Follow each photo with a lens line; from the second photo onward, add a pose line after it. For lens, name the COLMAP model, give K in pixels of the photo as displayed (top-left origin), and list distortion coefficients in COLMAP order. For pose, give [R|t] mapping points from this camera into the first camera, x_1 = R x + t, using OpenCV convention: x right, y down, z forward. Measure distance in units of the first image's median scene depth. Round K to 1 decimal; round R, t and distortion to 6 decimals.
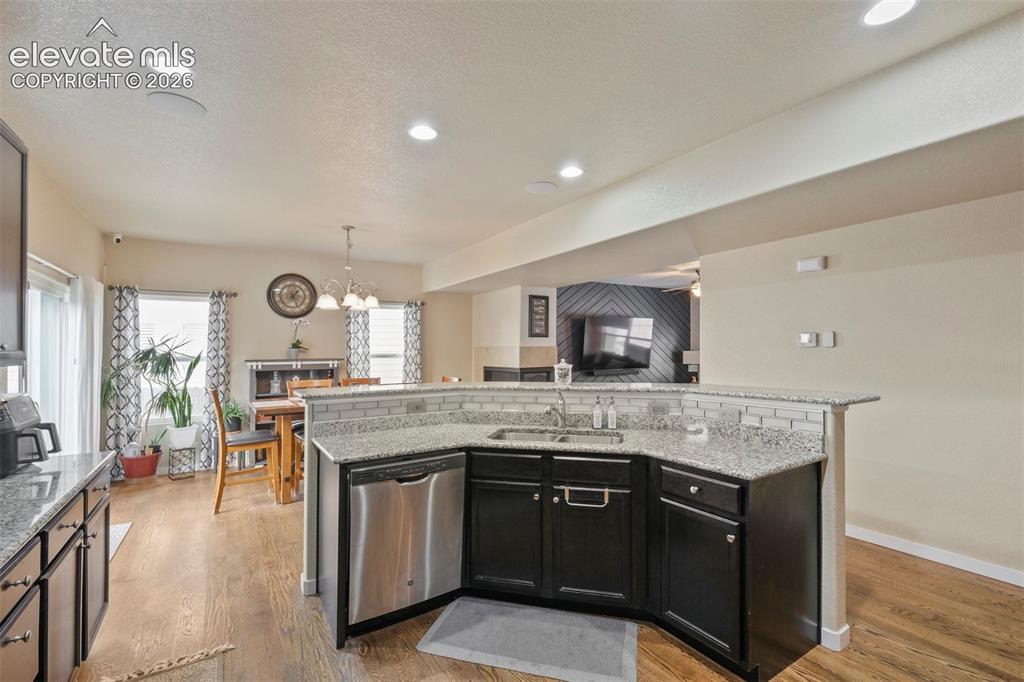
lens RADIAL K [[455.4, 0, 507.1], [0, 455.4, 346.5], [0, 0, 1]] dist [-0.003152, -0.000309]
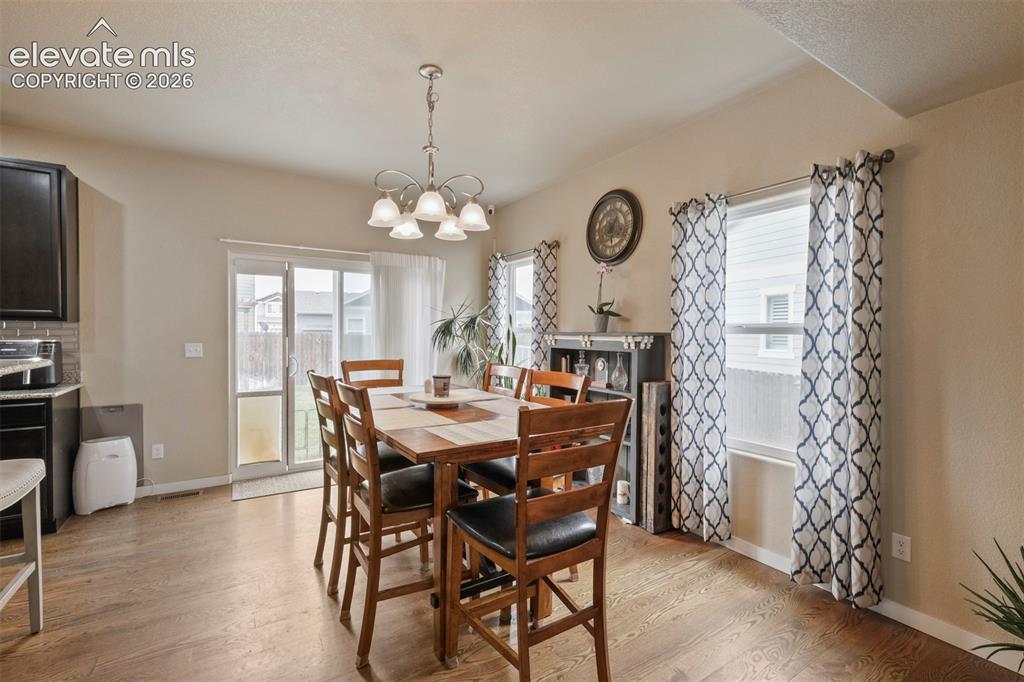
lens RADIAL K [[455.4, 0, 509.4], [0, 455.4, 340.6], [0, 0, 1]] dist [-0.003152, -0.000309]
pose [[0.003189, 0.024078, -0.999705, 0.137626], [-0.003164, 0.999705, 0.024067, 0.024486], [0.999990, 0.003086, 0.003264, 0.886121]]
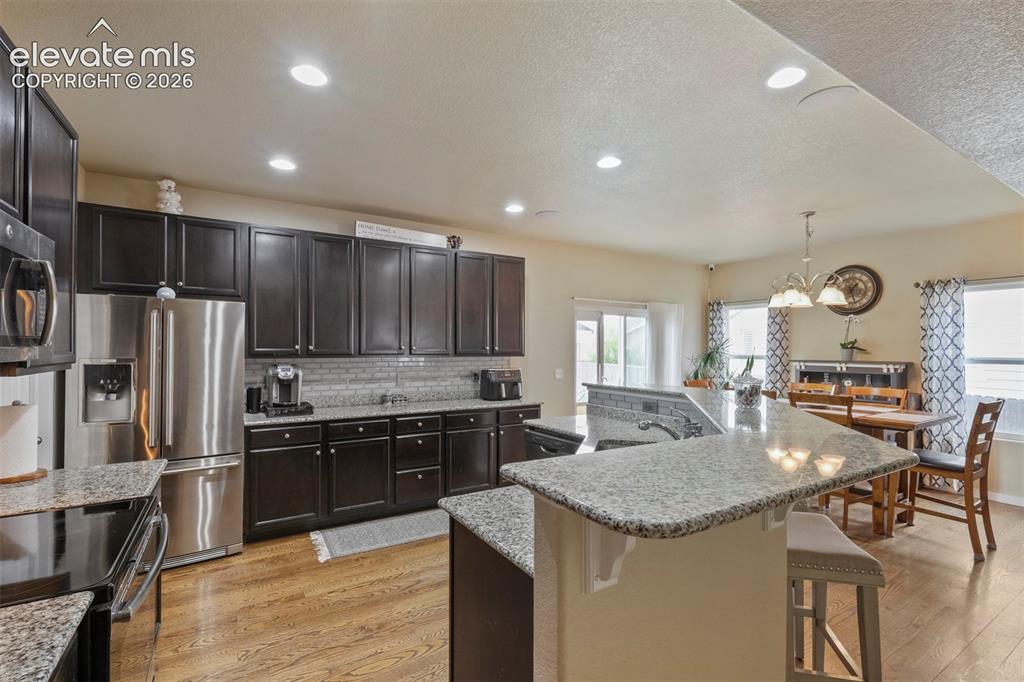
lens RADIAL K [[455.4, 0, 509.4], [0, 455.4, 347.4], [0, 0, 1]] dist [-0.003152, -0.000309]
pose [[-0.009853, 0.006726, -0.999929, 0.441483], [0.004094, 0.999969, 0.006686, -0.007829], [0.999943, -0.004028, -0.009880, 0.345096]]
